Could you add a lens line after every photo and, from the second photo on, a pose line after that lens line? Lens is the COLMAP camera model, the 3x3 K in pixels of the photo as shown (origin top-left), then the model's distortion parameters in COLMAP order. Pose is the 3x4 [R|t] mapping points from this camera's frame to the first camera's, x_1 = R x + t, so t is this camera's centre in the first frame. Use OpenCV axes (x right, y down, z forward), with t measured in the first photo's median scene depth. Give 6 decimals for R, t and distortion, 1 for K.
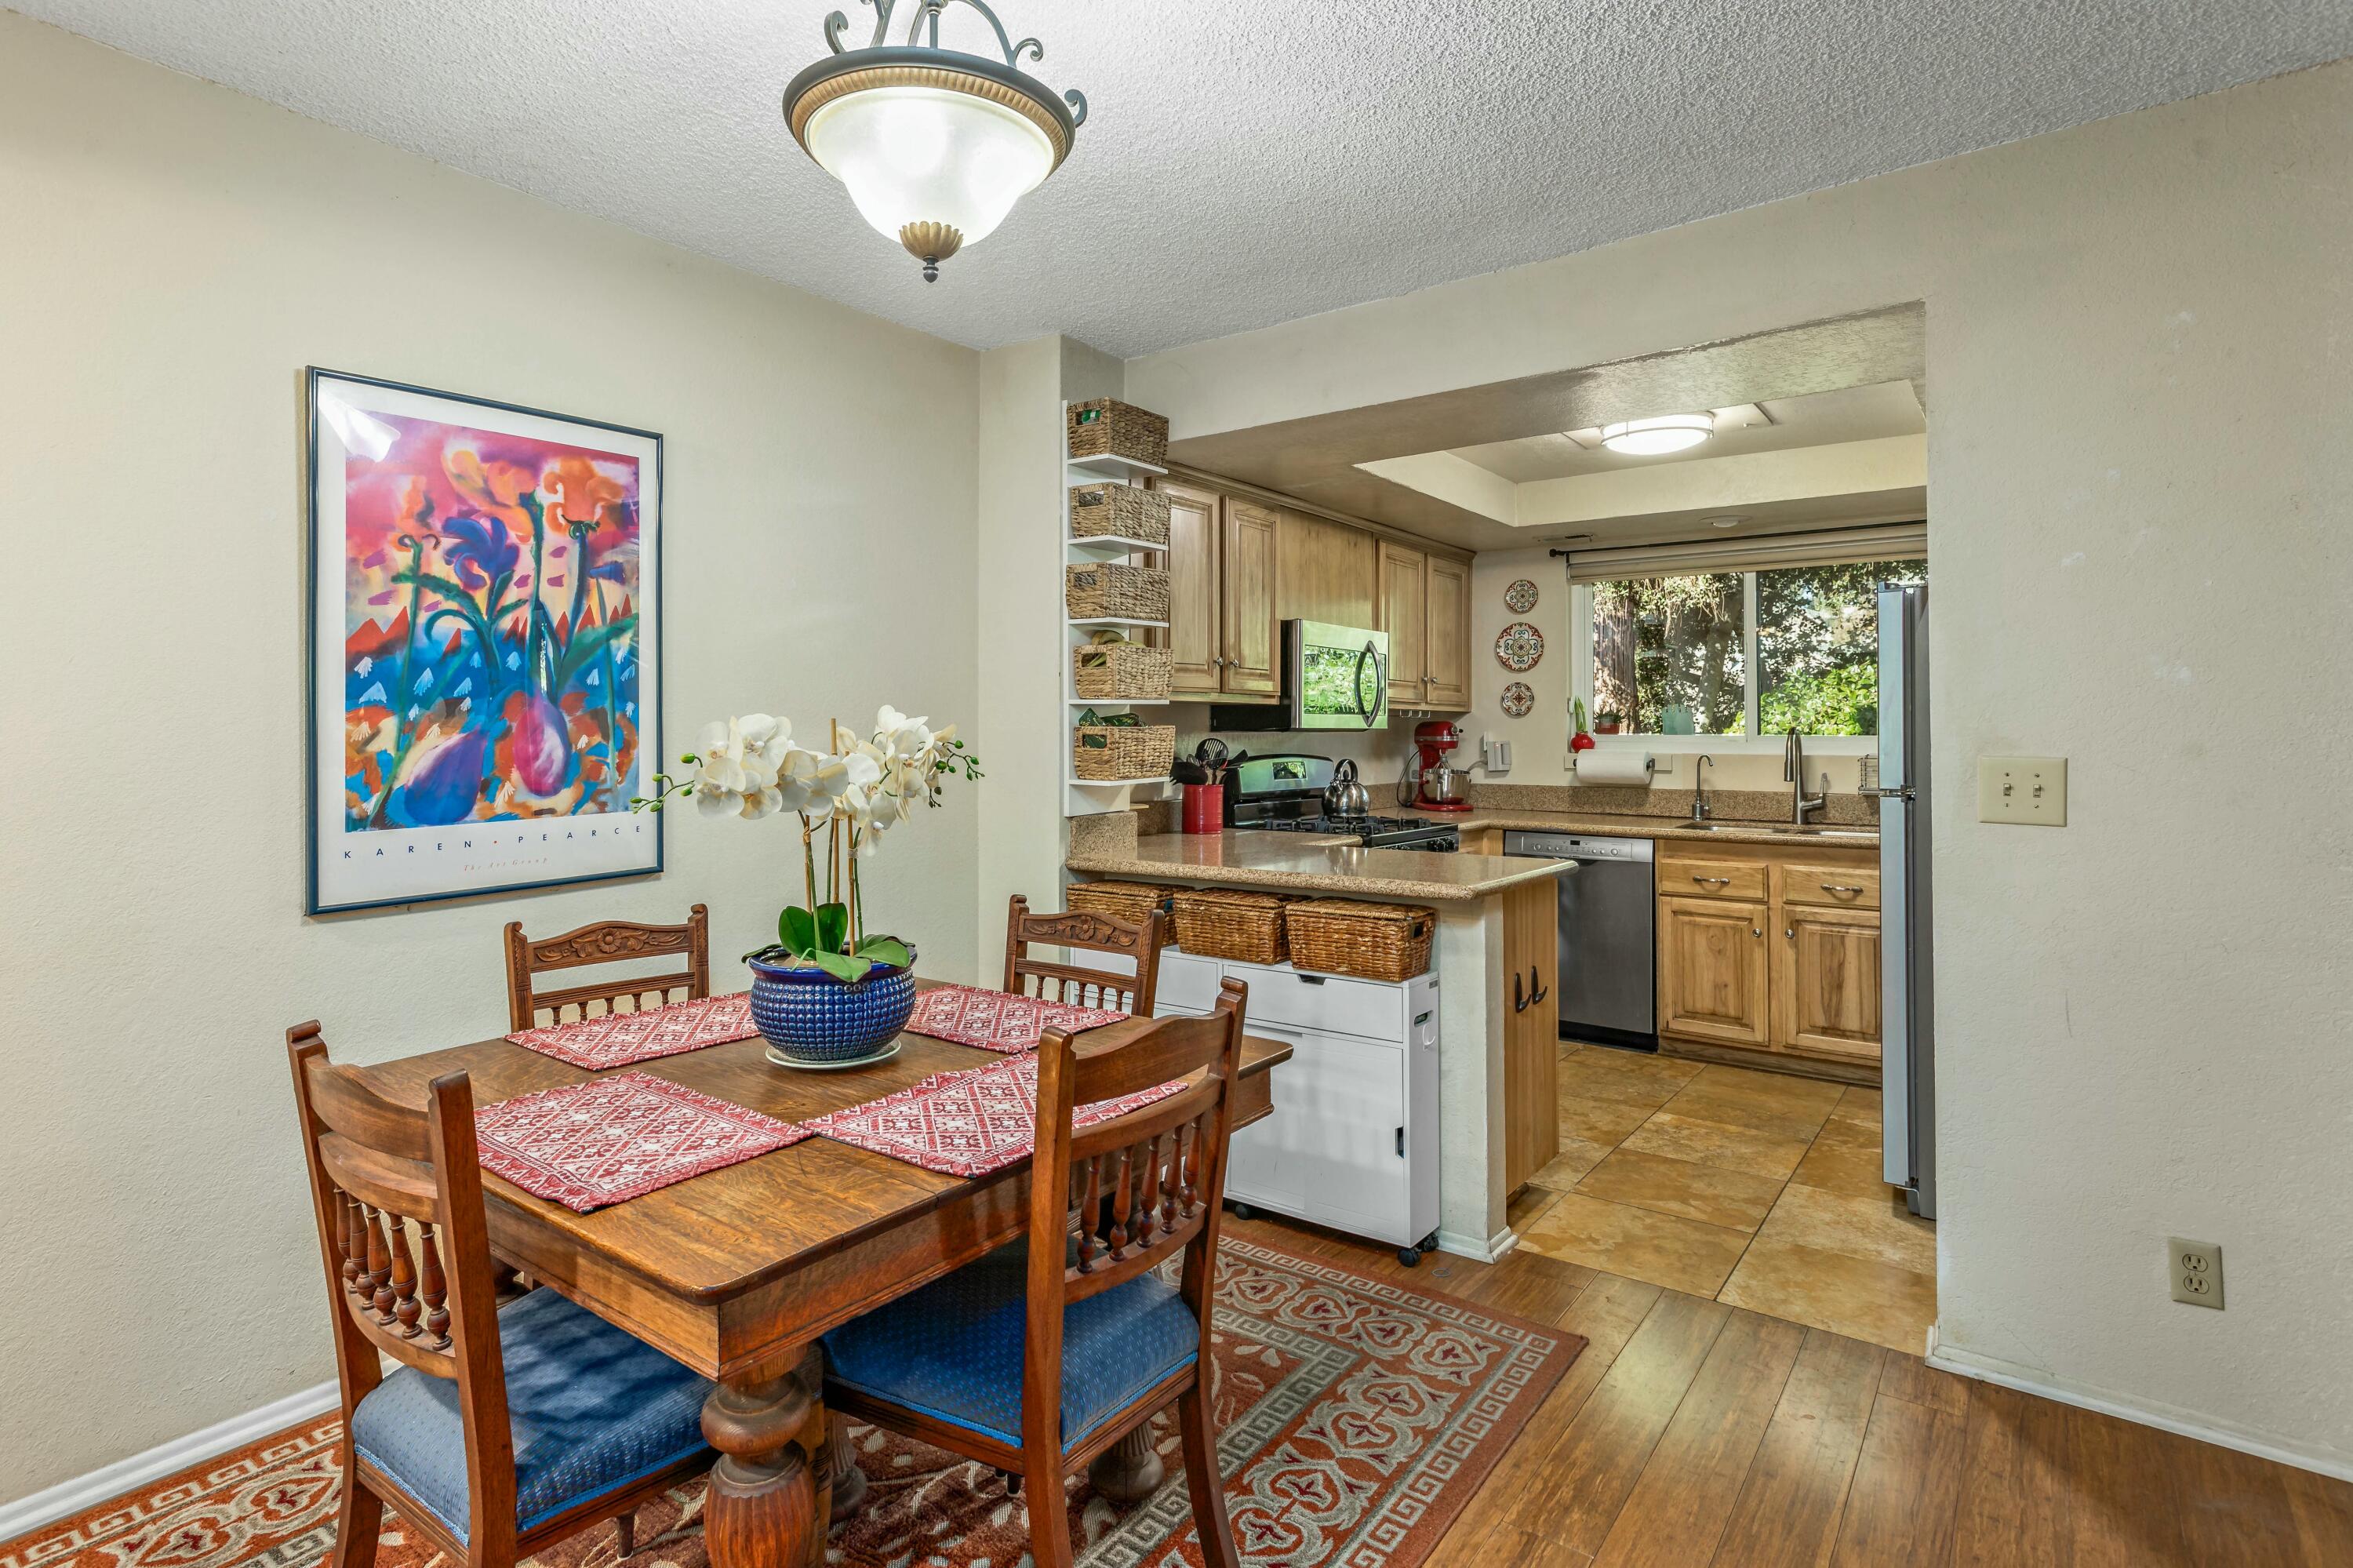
lens RADIAL K [[1153.7, 0, 1150.7], [0, 1153.7, 713.7], [0, 0, 1]] dist [0.001444, 0.001118]
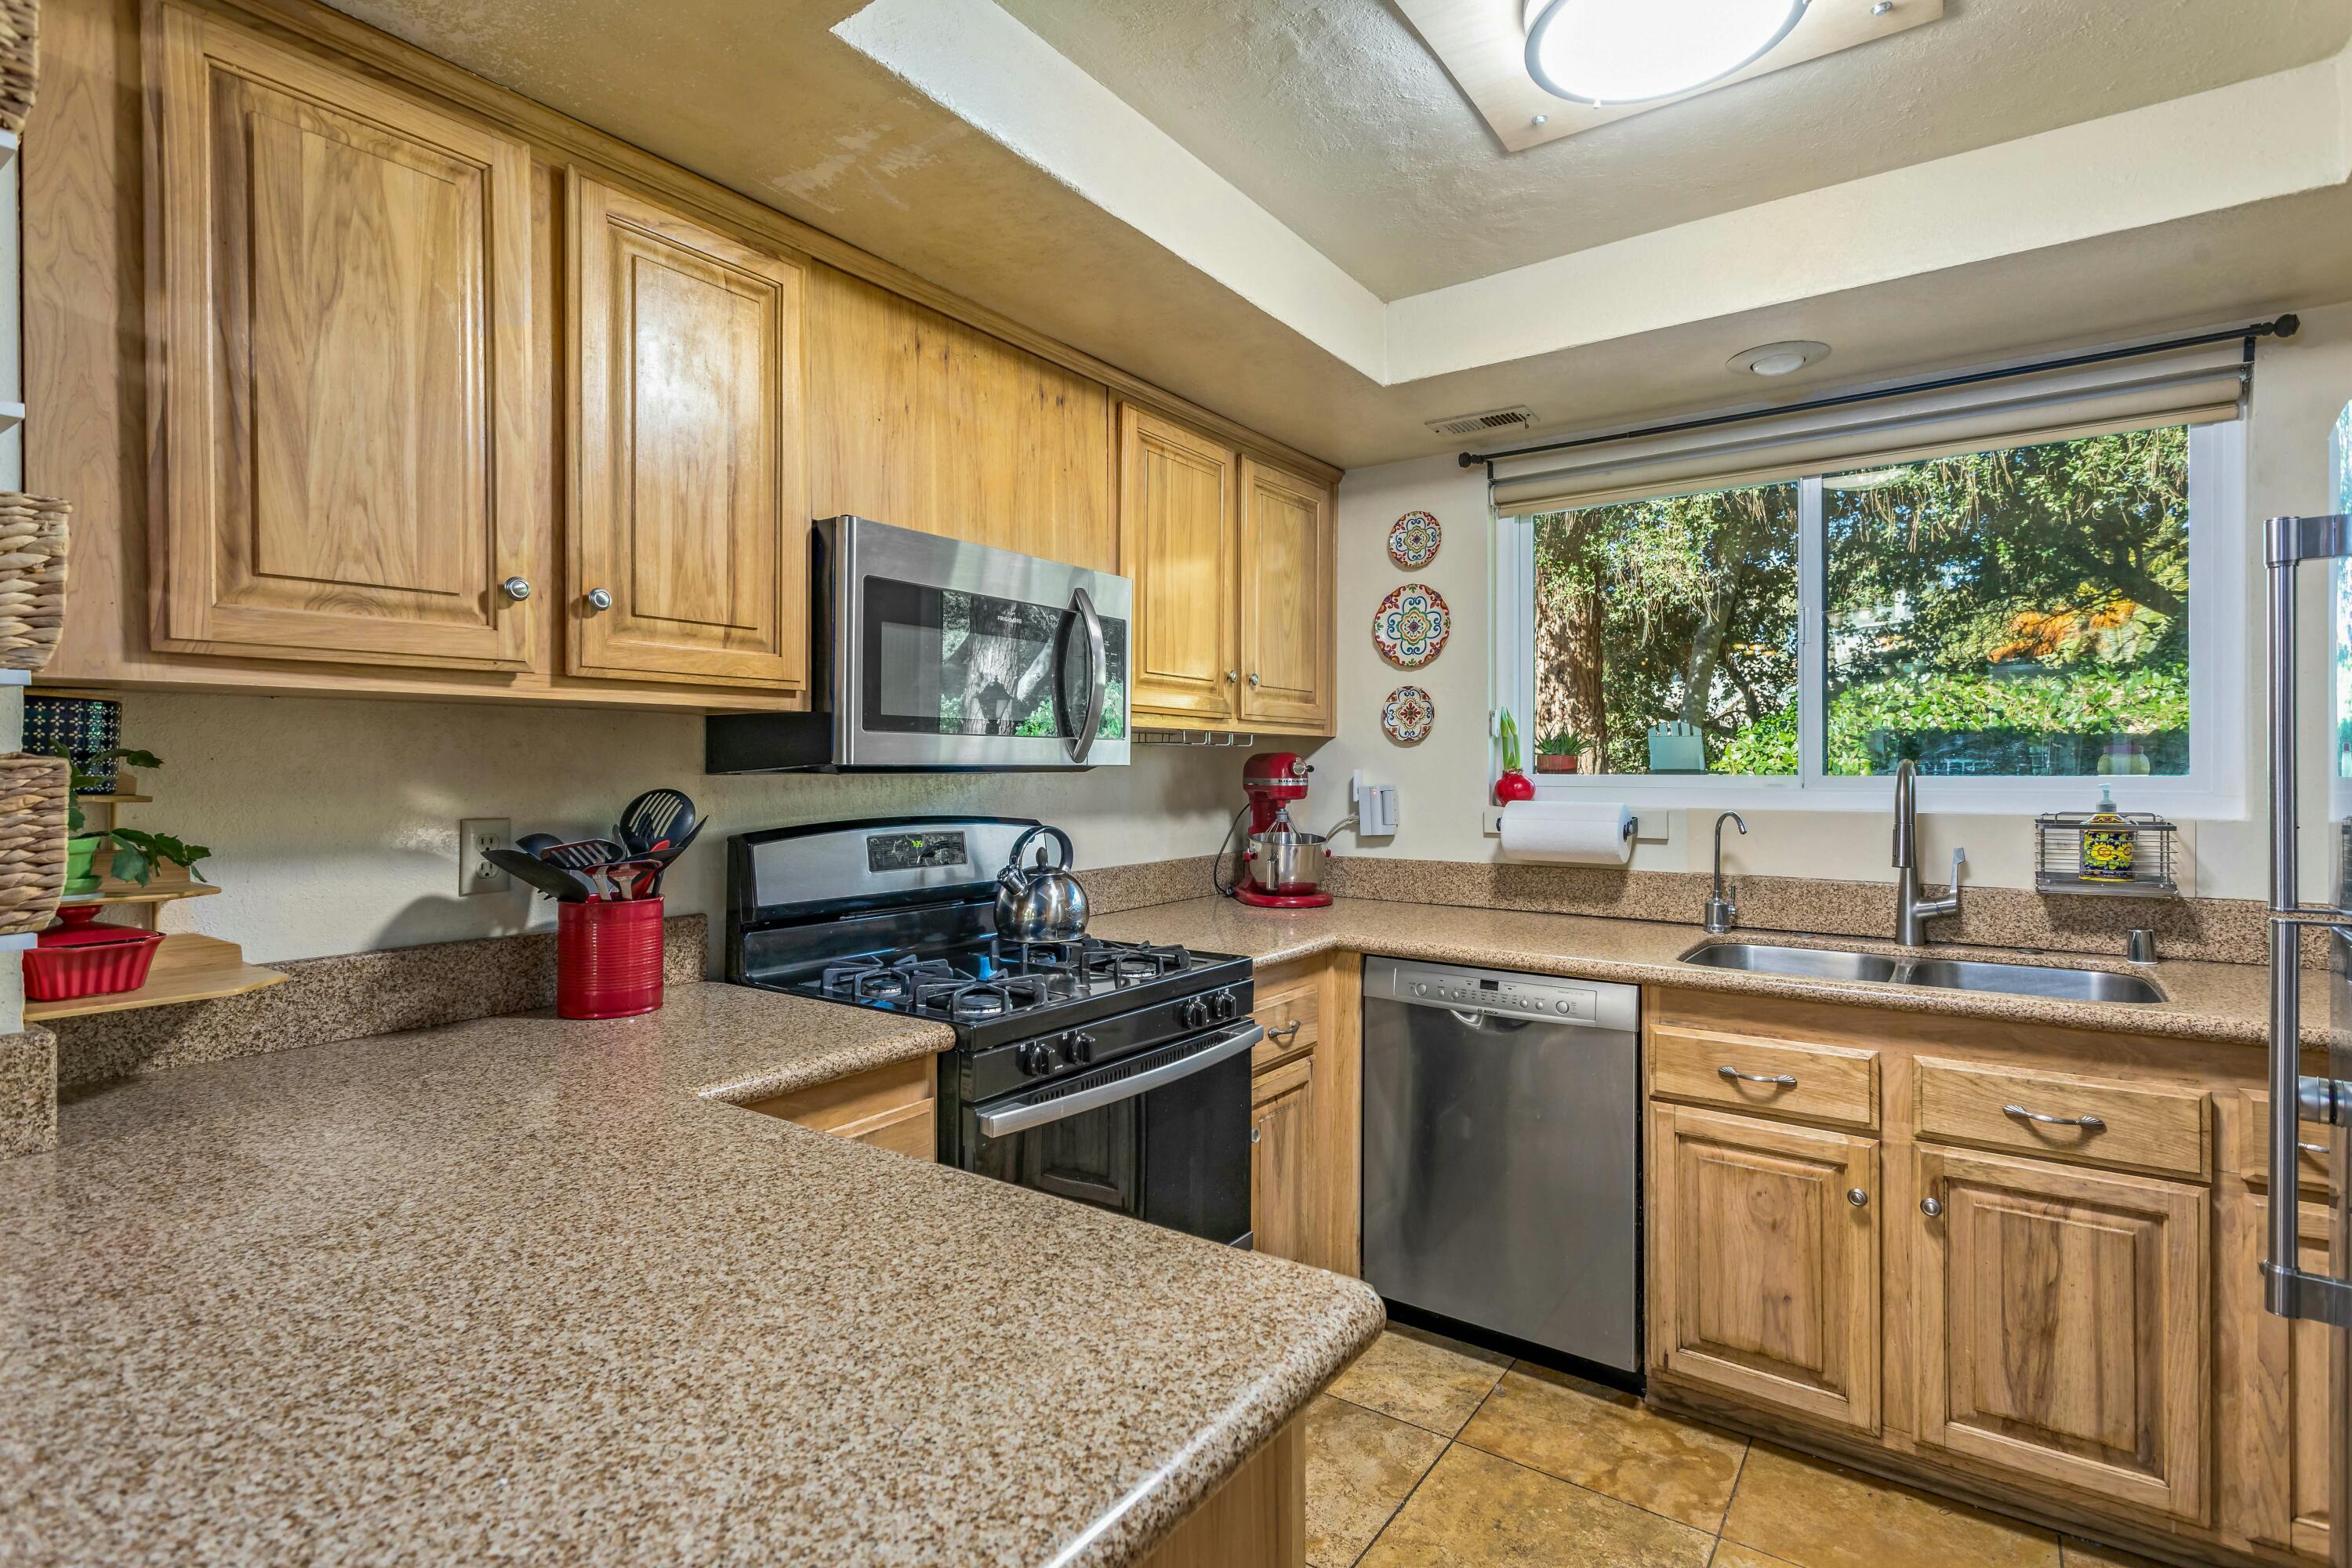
lens RADIAL K [[1153.2, 0, 1181.6], [0, 1153.2, 773.8], [0, 0, 1]] dist [0.001444, 0.001118]
pose [[0.998875, -0.003257, 0.047312, 0.229691], [0.002338, 0.999808, 0.019456, 0.007576], [-0.047366, -0.019323, 0.998691, 0.548901]]
